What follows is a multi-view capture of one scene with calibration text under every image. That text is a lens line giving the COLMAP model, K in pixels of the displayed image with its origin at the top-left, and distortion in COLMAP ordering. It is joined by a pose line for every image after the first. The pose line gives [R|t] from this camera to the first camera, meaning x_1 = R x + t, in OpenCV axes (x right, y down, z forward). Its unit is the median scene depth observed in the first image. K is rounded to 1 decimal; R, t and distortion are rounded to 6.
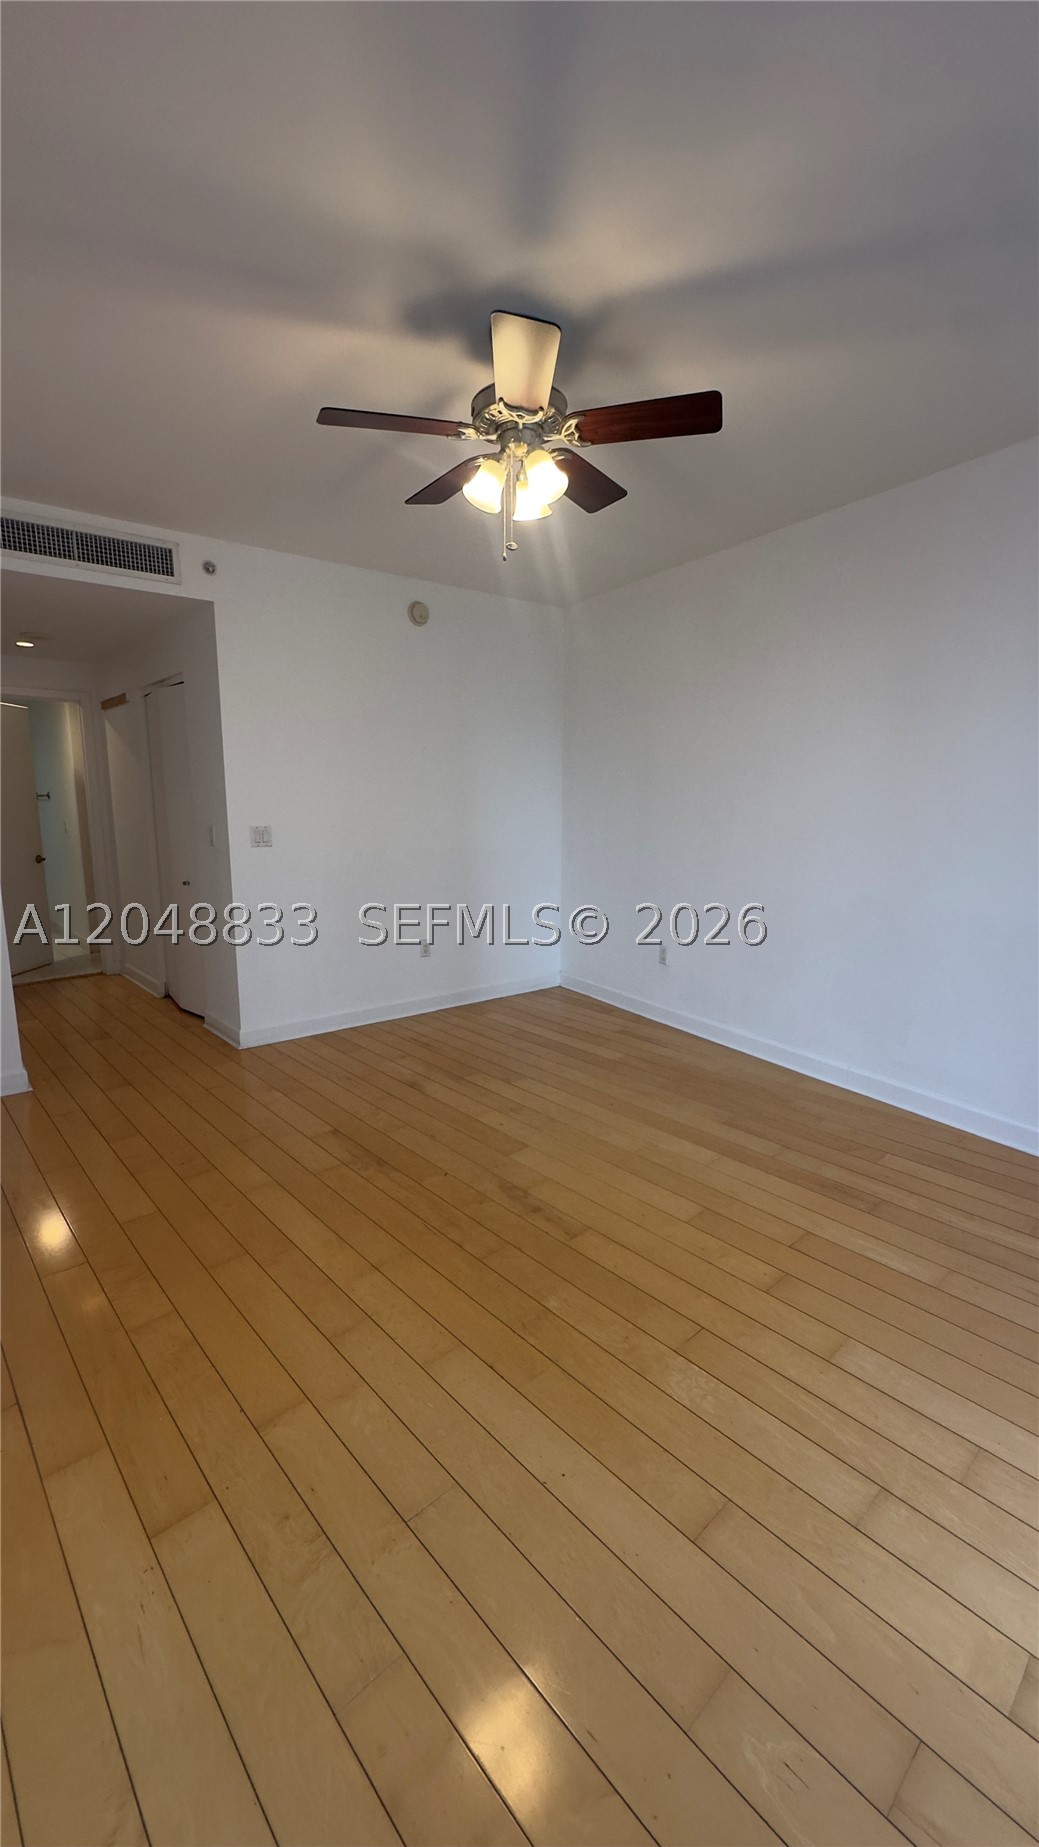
lens RADIAL K [[735.9, 0, 519.5], [0, 735.9, 923.5], [0, 0, 1]] dist [0.000893, 0.000230]
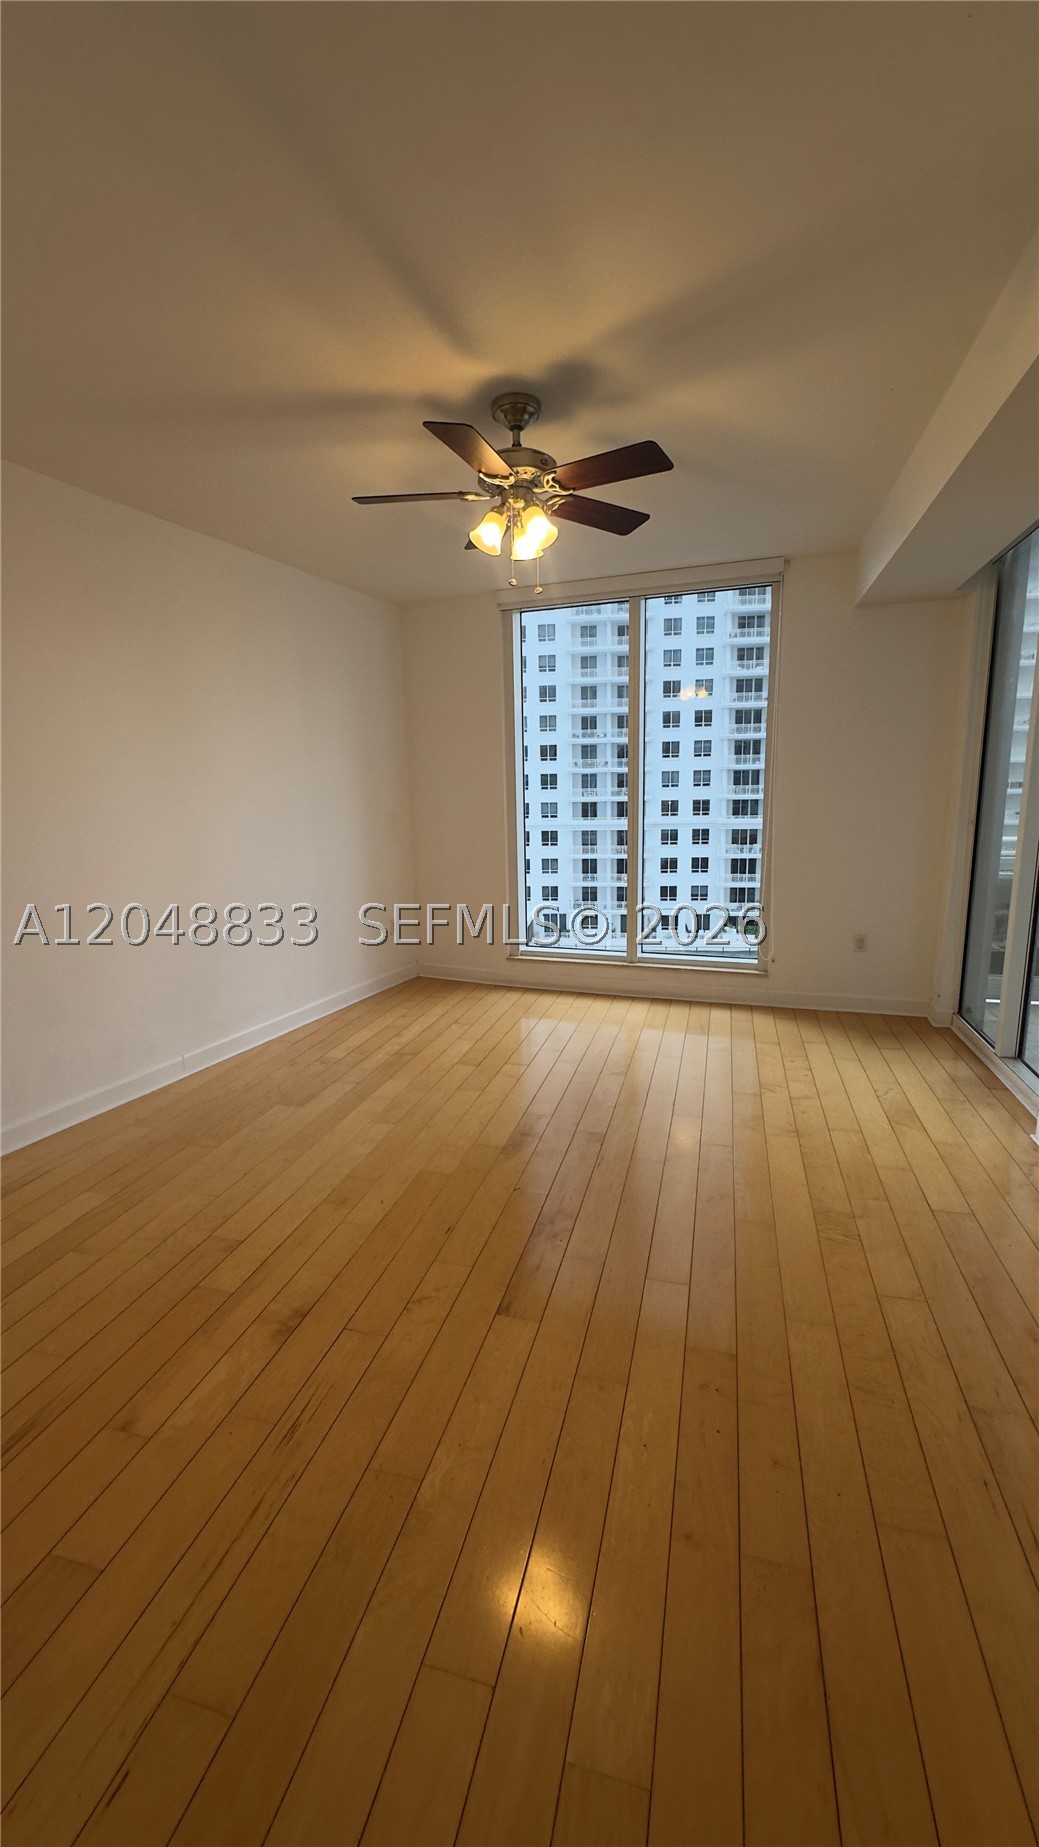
lens RADIAL K [[735.9, 0, 519.5], [0, 735.9, 923.5], [0, 0, 1]] dist [0.000893, 0.000230]
pose [[-0.535103, -0.131211, 0.834535, -0.788869], [0.165218, 0.952534, 0.255701, -0.208222], [-0.828473, 0.274706, -0.488026, 1.274750]]
